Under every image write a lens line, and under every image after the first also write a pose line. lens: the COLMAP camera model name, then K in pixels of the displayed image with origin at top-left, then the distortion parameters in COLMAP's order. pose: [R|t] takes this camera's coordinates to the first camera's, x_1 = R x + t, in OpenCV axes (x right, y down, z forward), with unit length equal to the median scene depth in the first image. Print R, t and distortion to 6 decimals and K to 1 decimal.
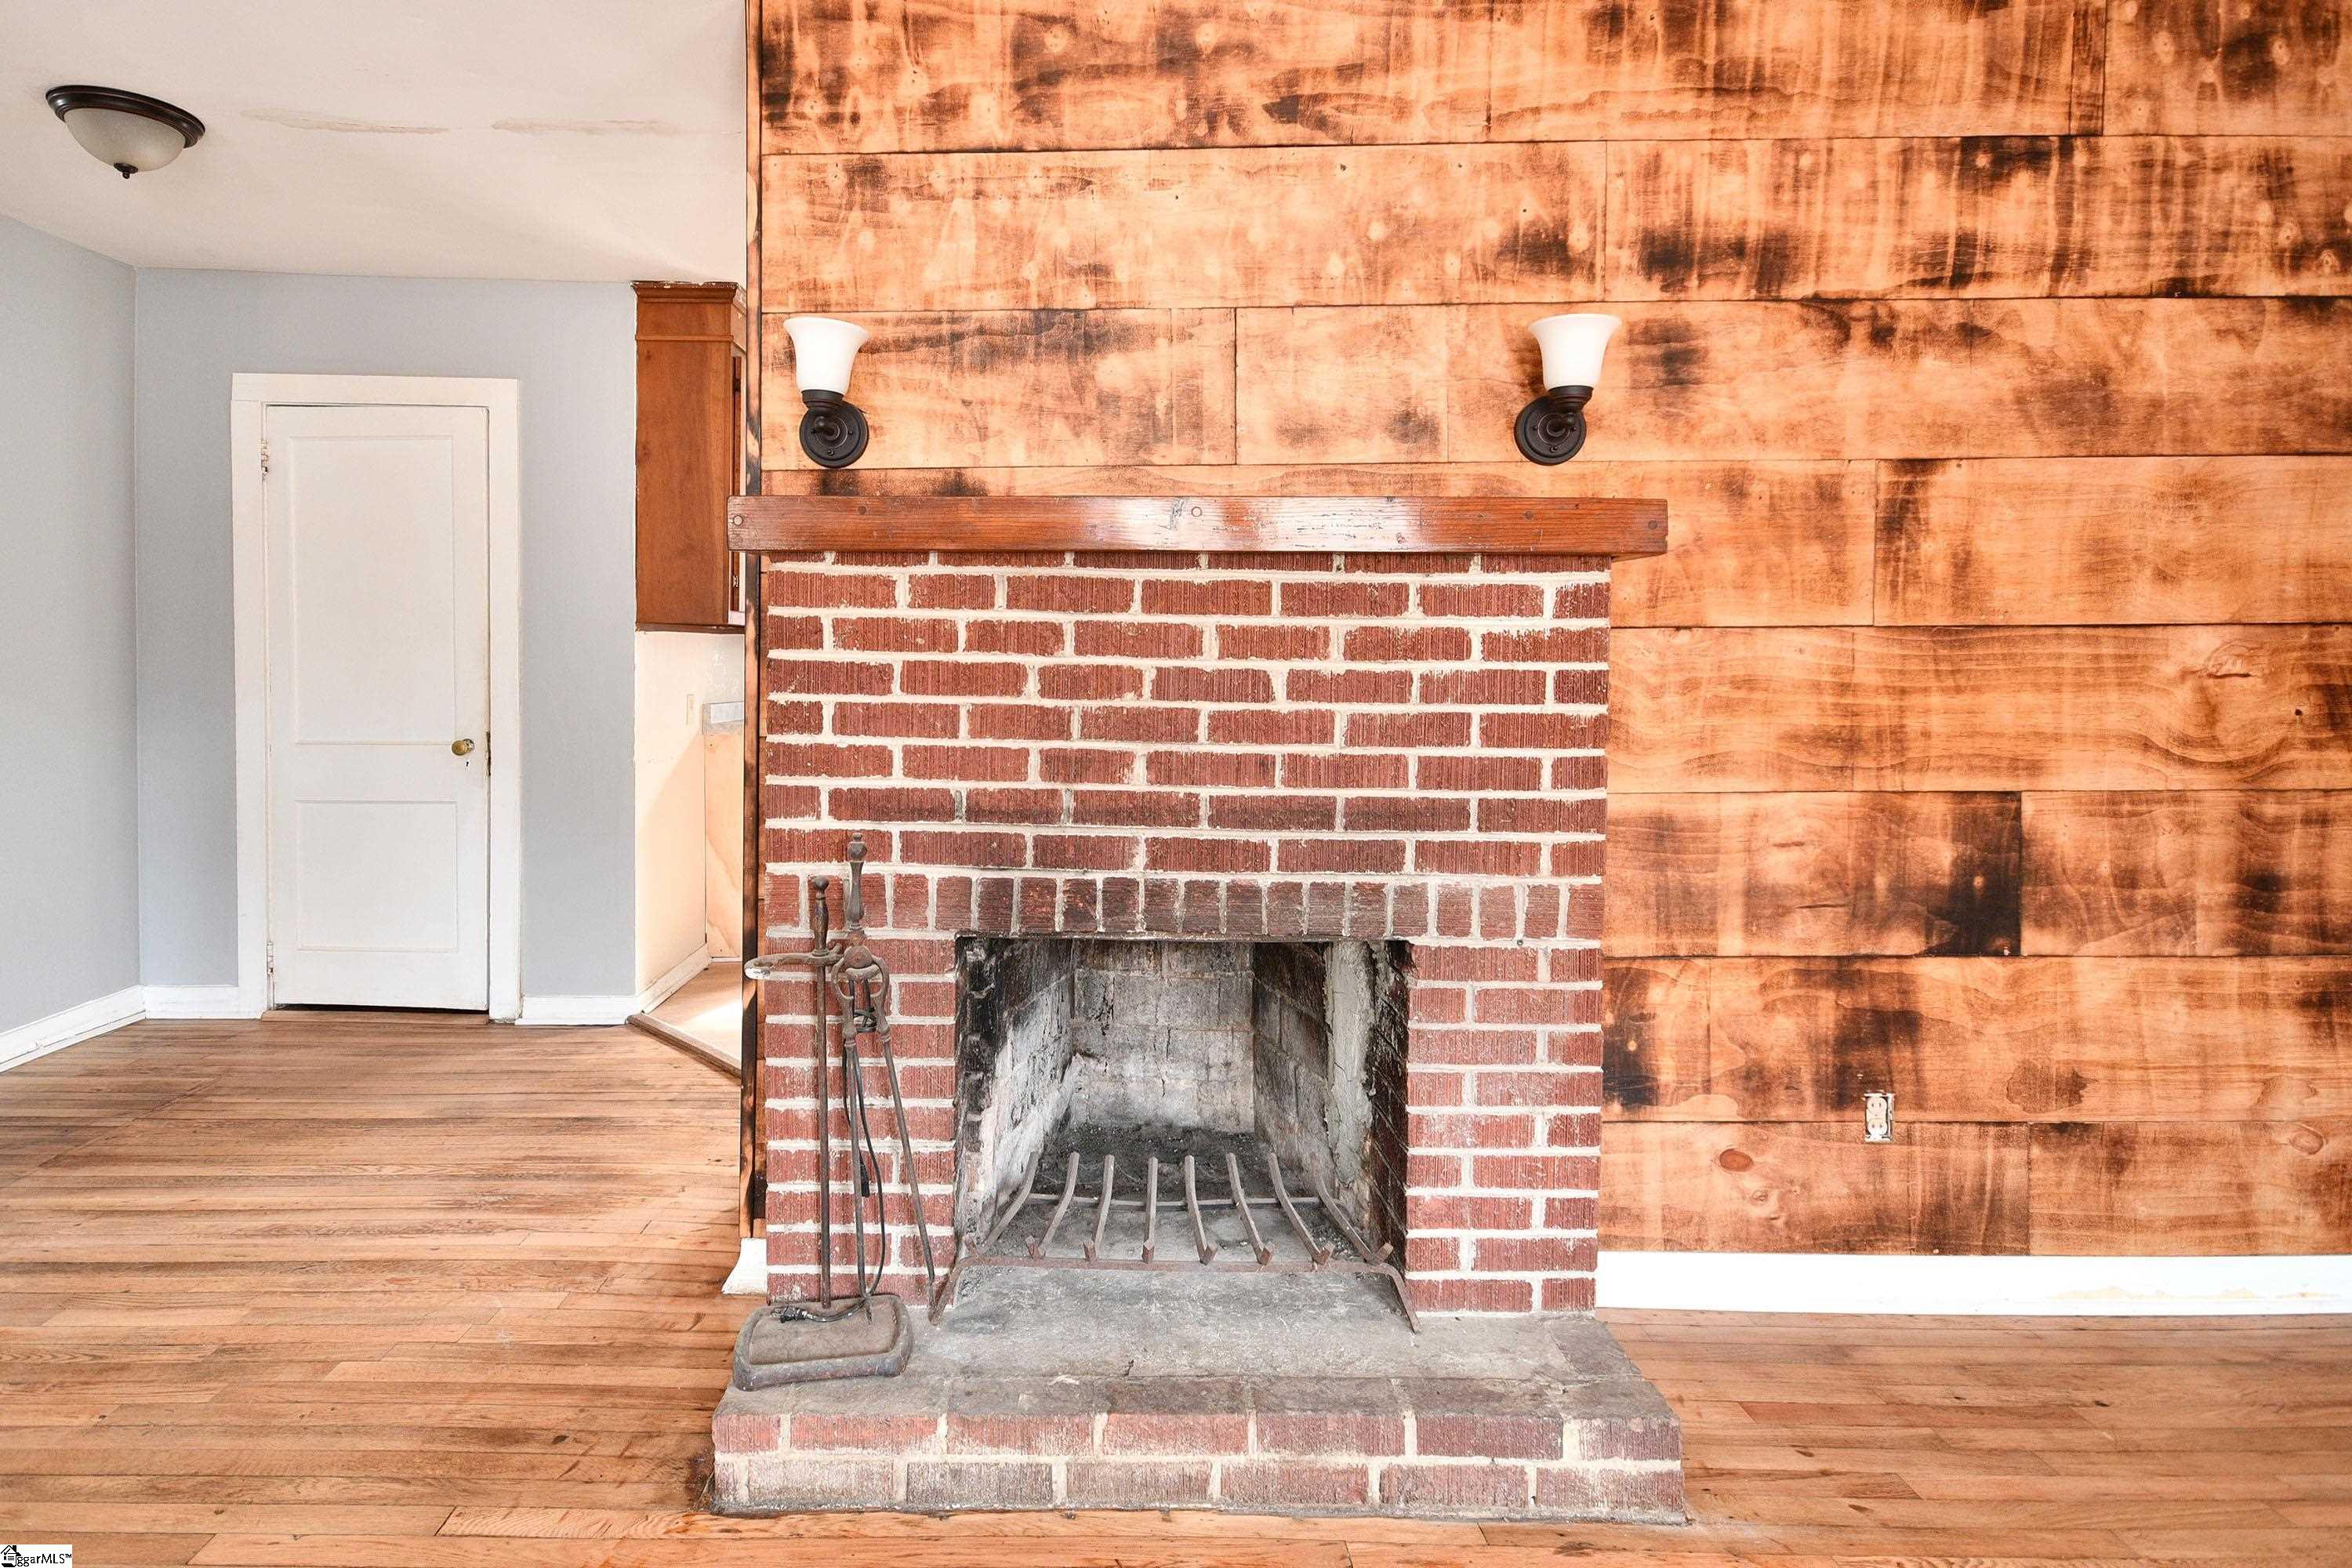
lens RADIAL K [[1241.6, 0, 1099.2], [0, 1241.6, 682.4], [0, 0, 1]] dist [-0.001983, 0.012060]
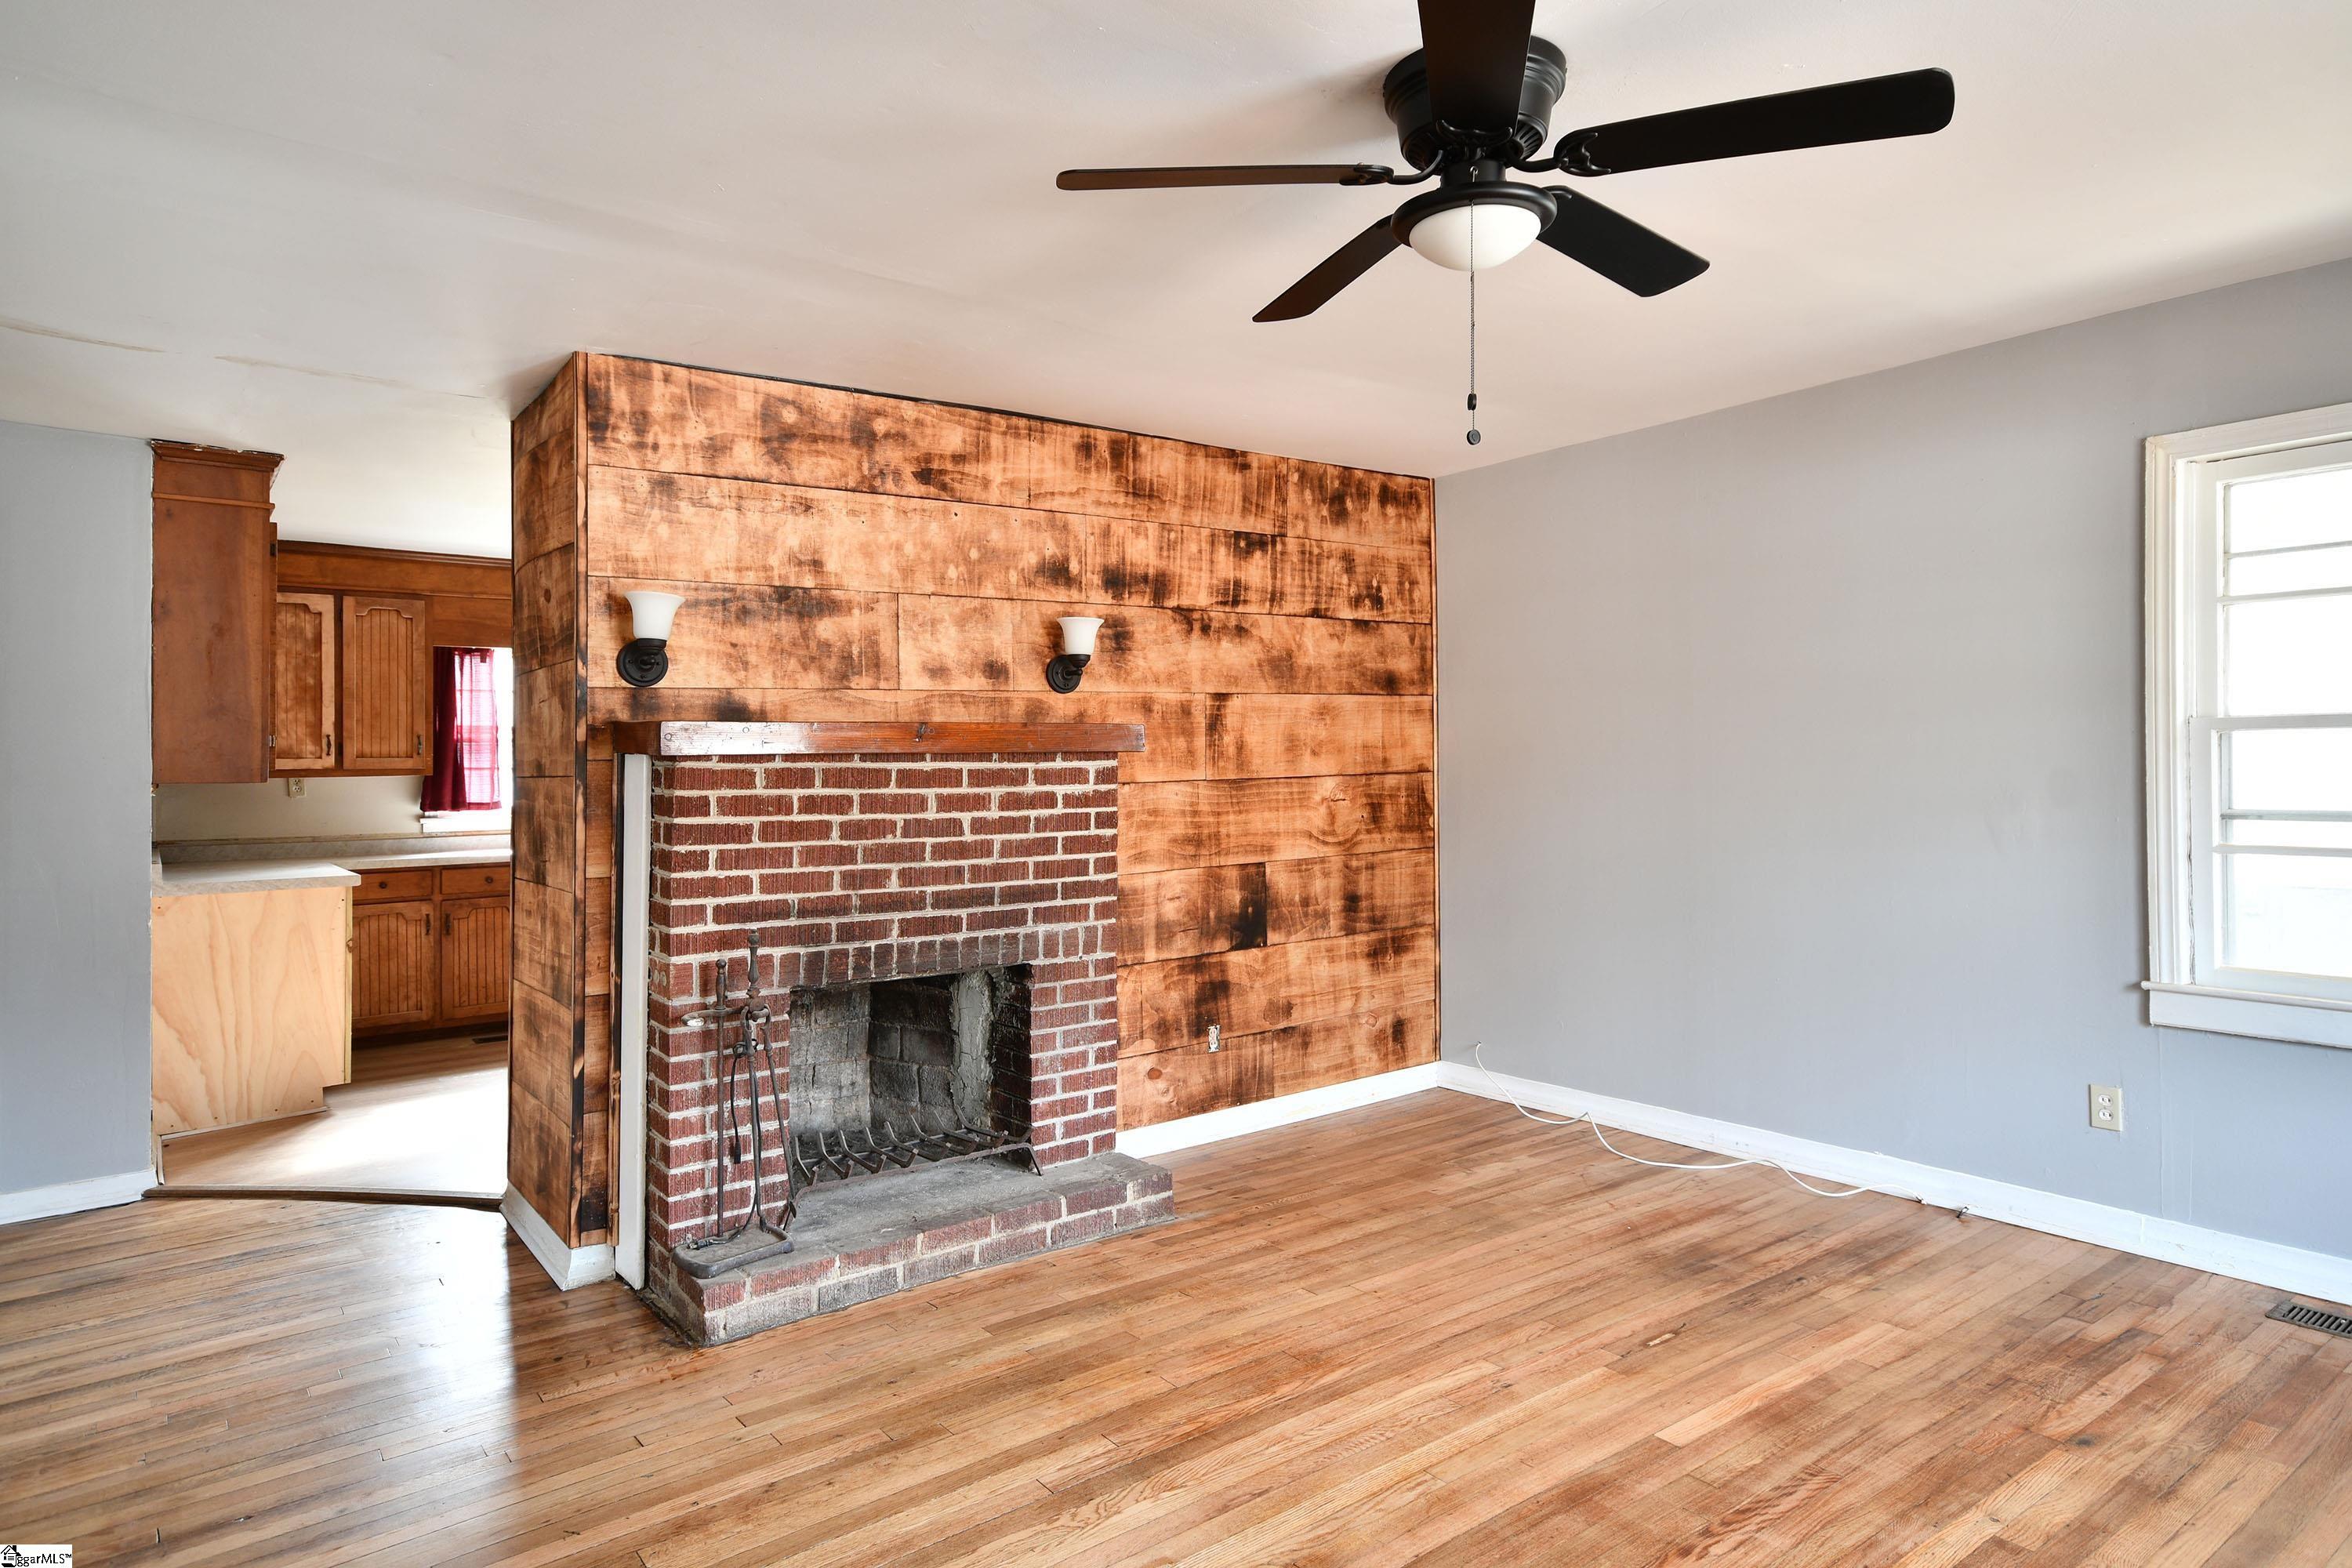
lens RADIAL K [[1354.5, 0, 1274.8], [0, 1354.5, 713.8], [0, 0, 1]] dist [0.004270, 0.001467]
pose [[0.748068, 0.011351, 0.663525, -0.697726], [0.025581, 0.998617, -0.045924, -0.049838], [-0.663129, 0.051328, 0.746743, -0.646114]]
